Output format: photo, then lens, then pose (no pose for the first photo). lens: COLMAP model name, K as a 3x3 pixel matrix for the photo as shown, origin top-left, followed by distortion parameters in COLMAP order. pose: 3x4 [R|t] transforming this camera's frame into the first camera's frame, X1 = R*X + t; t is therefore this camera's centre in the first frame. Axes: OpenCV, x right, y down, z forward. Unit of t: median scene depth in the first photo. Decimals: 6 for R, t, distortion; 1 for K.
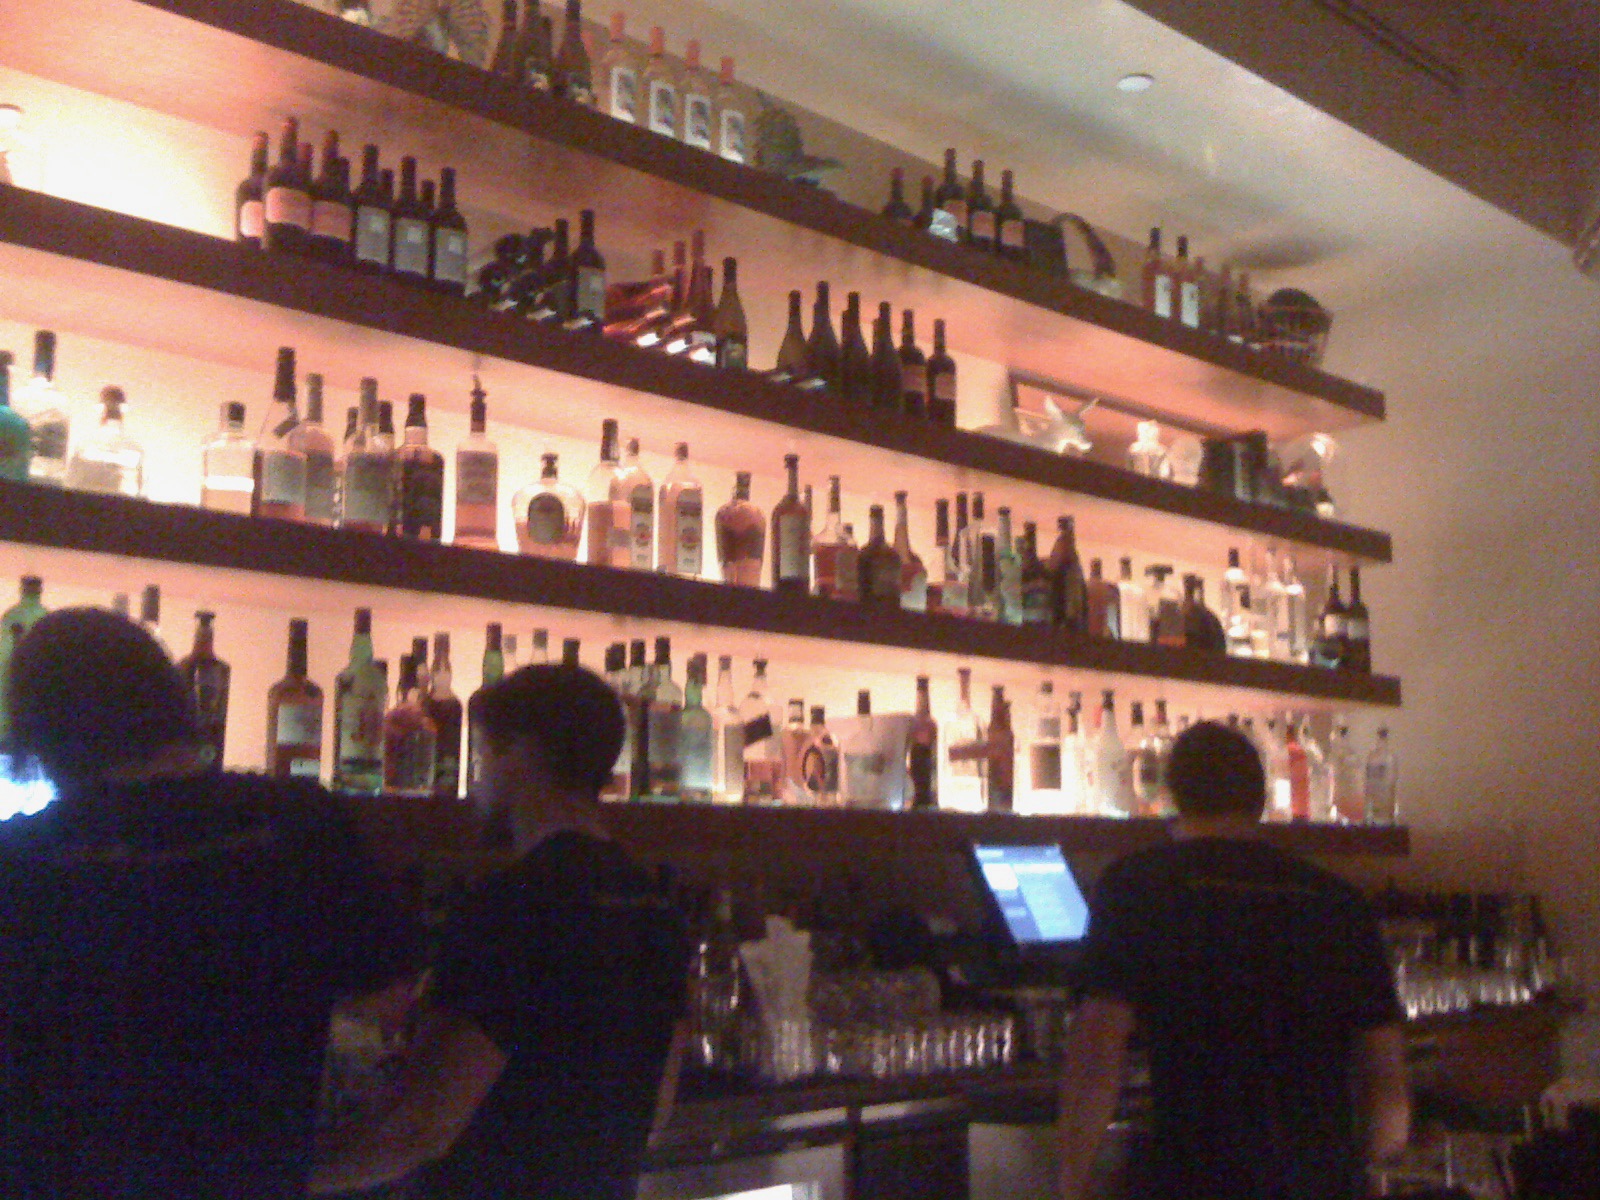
lens RADIAL K [[1759.1, 0, 794.1], [0, 1759.1, 611.2], [0, 0, 1]] dist [0.159183, -0.476319]
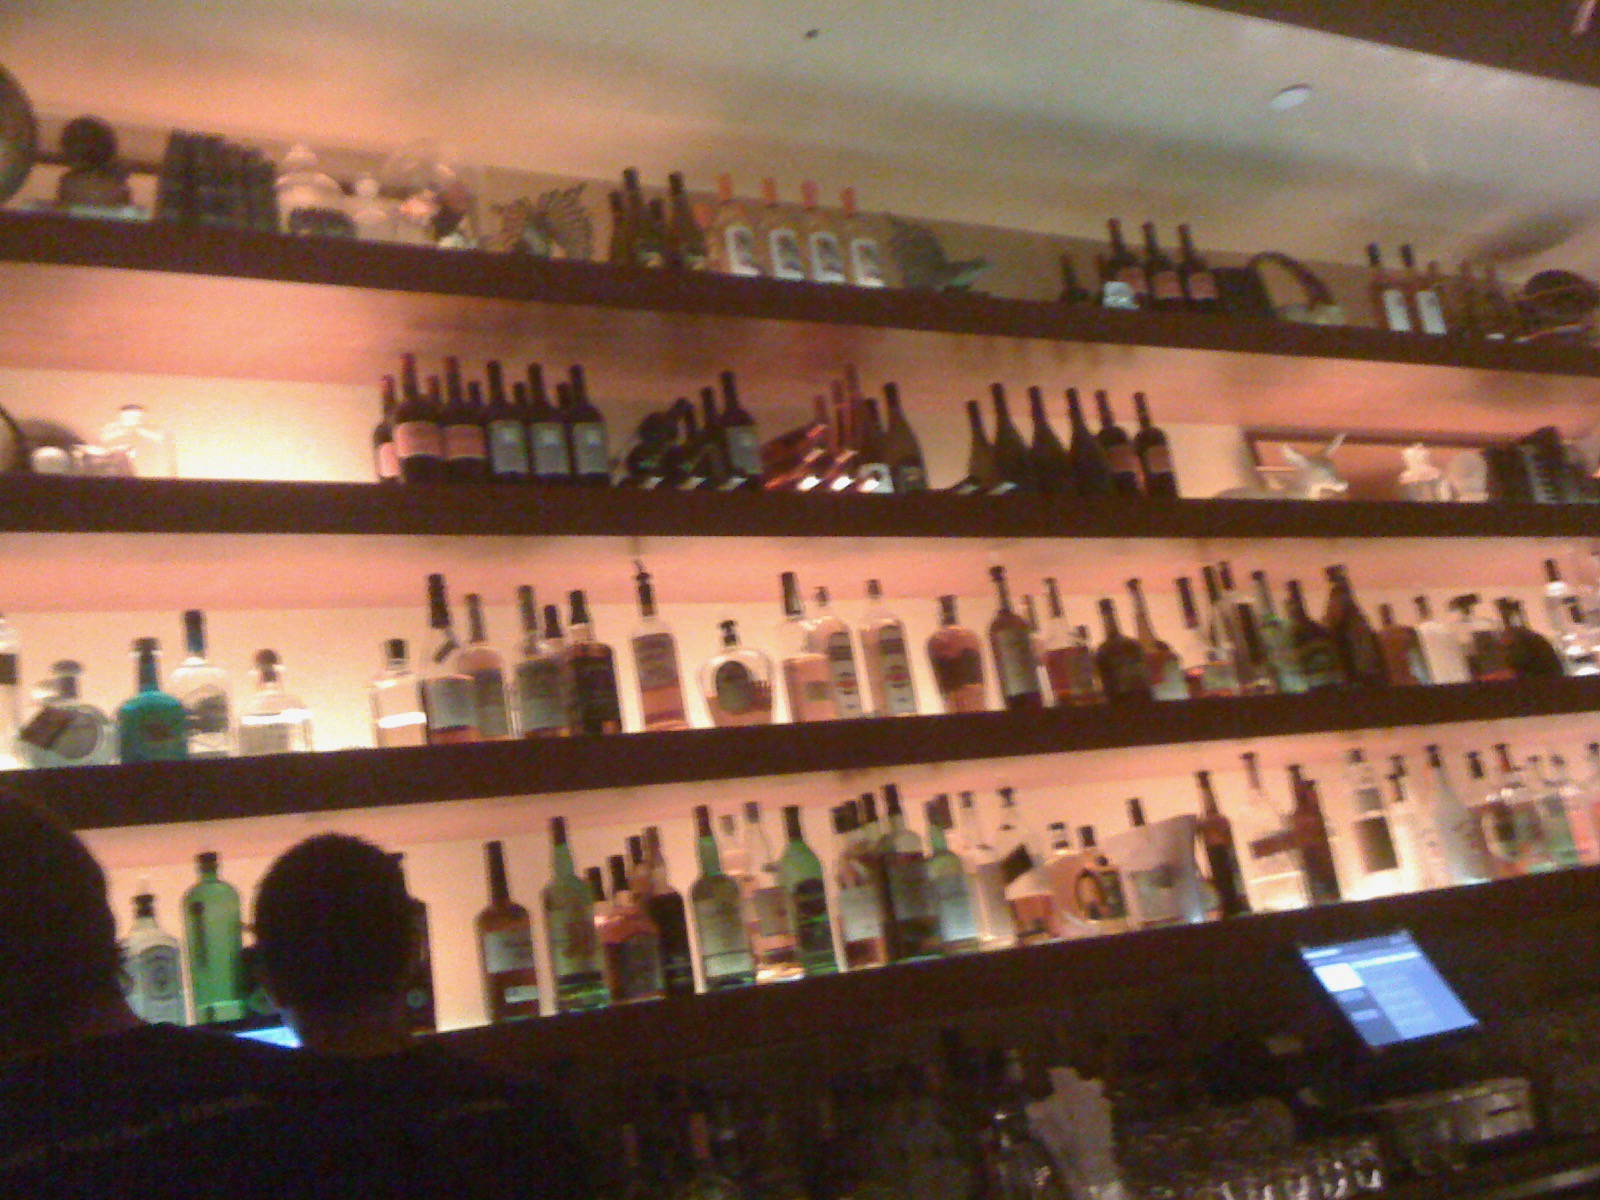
lens RADIAL K [[1759.1, 0, 794.1], [0, 1759.1, 611.2], [0, 0, 1]] dist [0.159183, -0.476319]
pose [[0.952974, -0.228006, -0.199637, 0.077333], [0.206385, 0.970658, -0.123405, 0.027519], [0.221916, 0.076400, 0.972068, 0.067444]]
